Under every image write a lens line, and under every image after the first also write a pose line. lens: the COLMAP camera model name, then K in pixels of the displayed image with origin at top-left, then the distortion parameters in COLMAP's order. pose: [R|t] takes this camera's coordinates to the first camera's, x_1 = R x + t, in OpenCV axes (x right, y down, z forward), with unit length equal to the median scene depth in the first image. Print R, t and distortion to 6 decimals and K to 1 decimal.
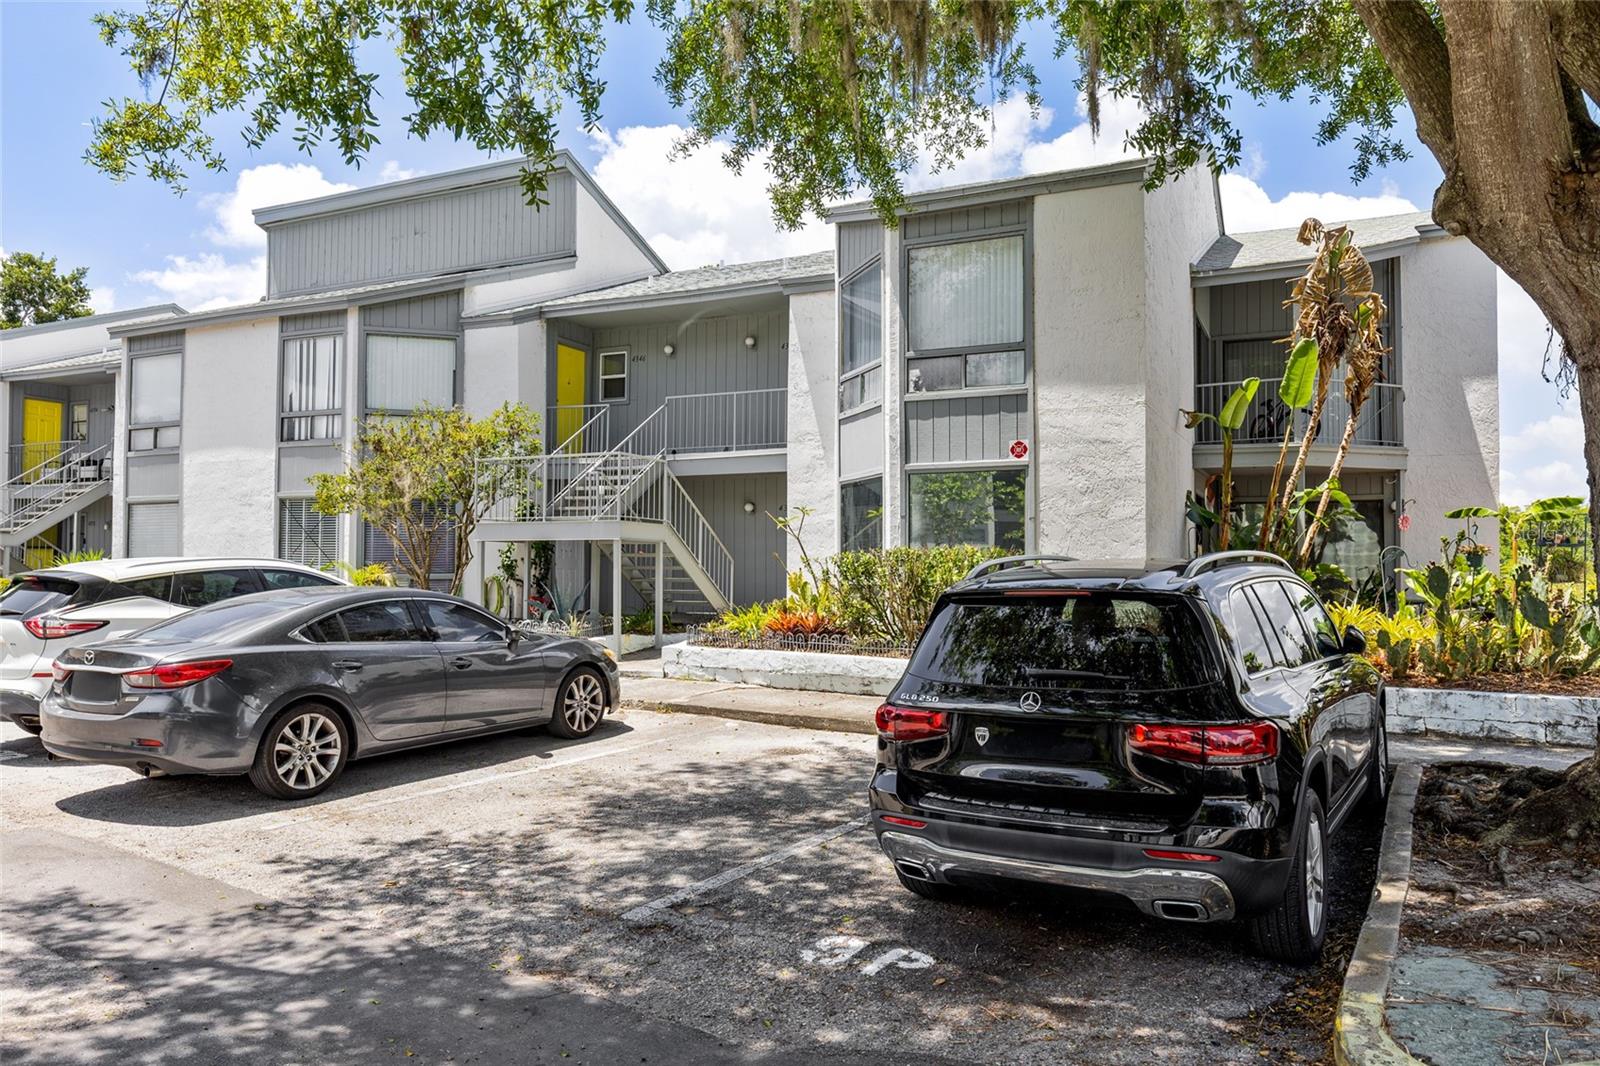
lens RADIAL K [[1133.2, 0, 801.5], [0, 1133.2, 533.8], [0, 0, 1]] dist [-0.003550, 0.003965]
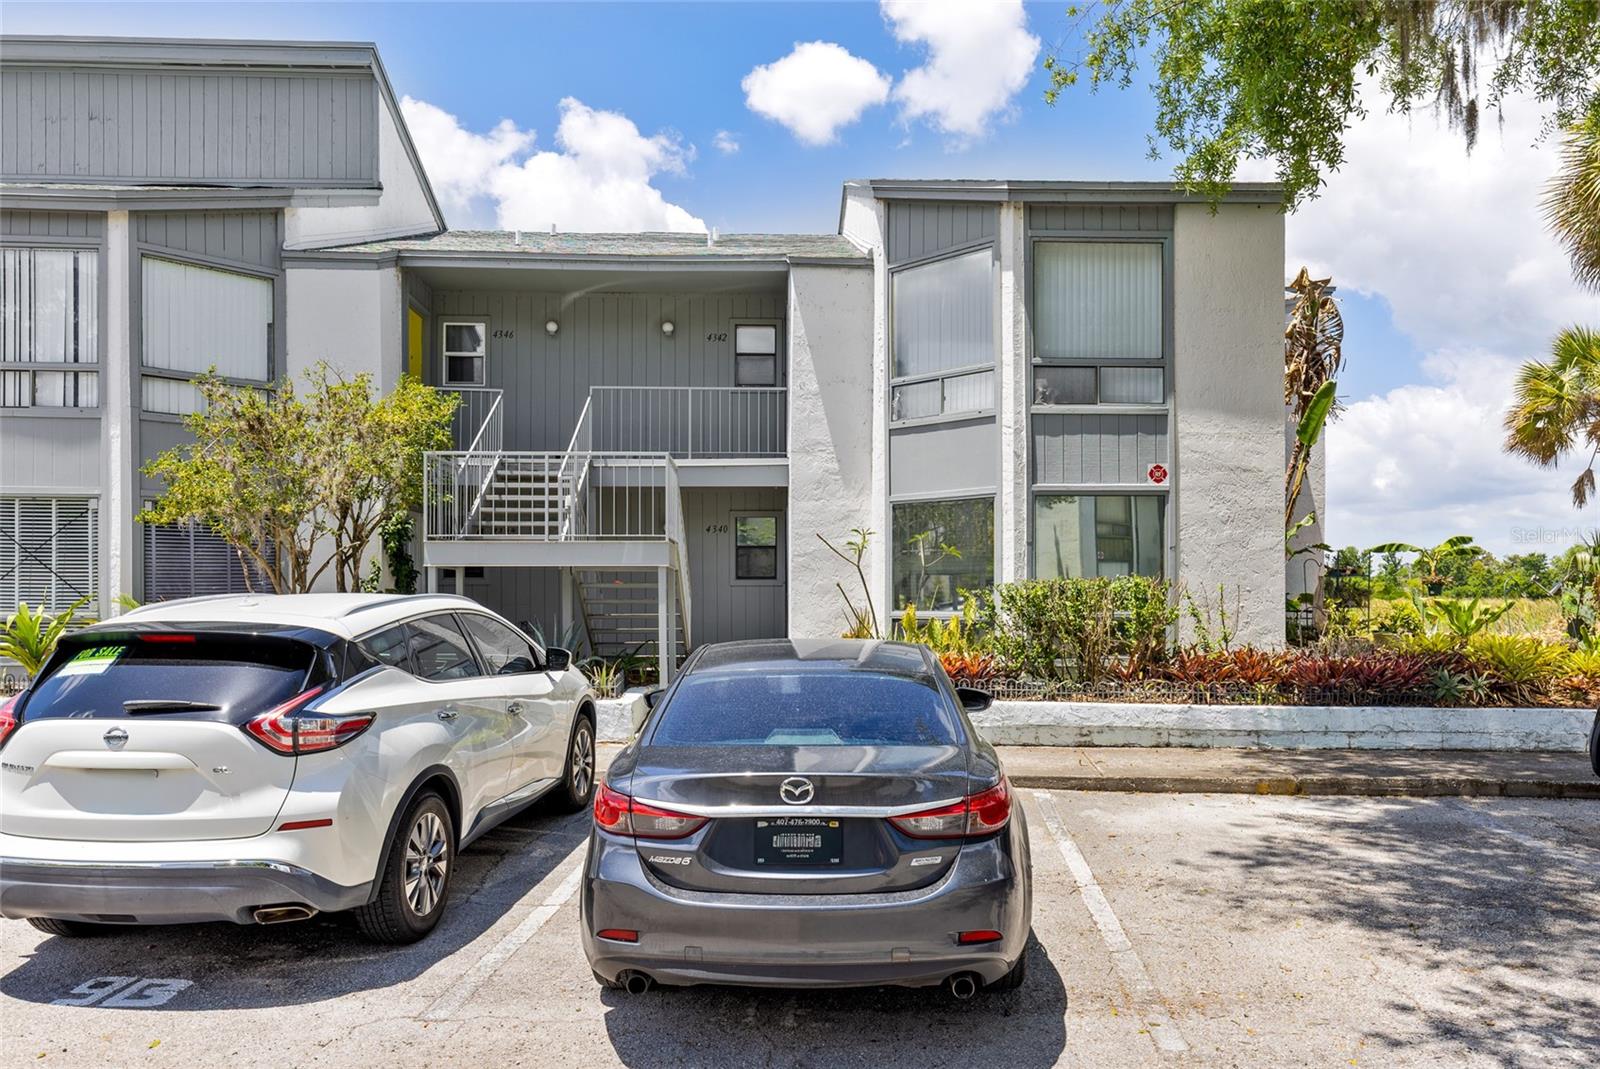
lens RADIAL K [[1133.2, 0, 802.0], [0, 1133.2, 600.4], [0, 0, 1]] dist [-0.003550, 0.003965]
pose [[0.878056, -0.007614, 0.478498, -0.417589], [-0.009953, 0.999367, 0.034167, 0.000936], [-0.478455, -0.034764, 0.877424, 0.253949]]
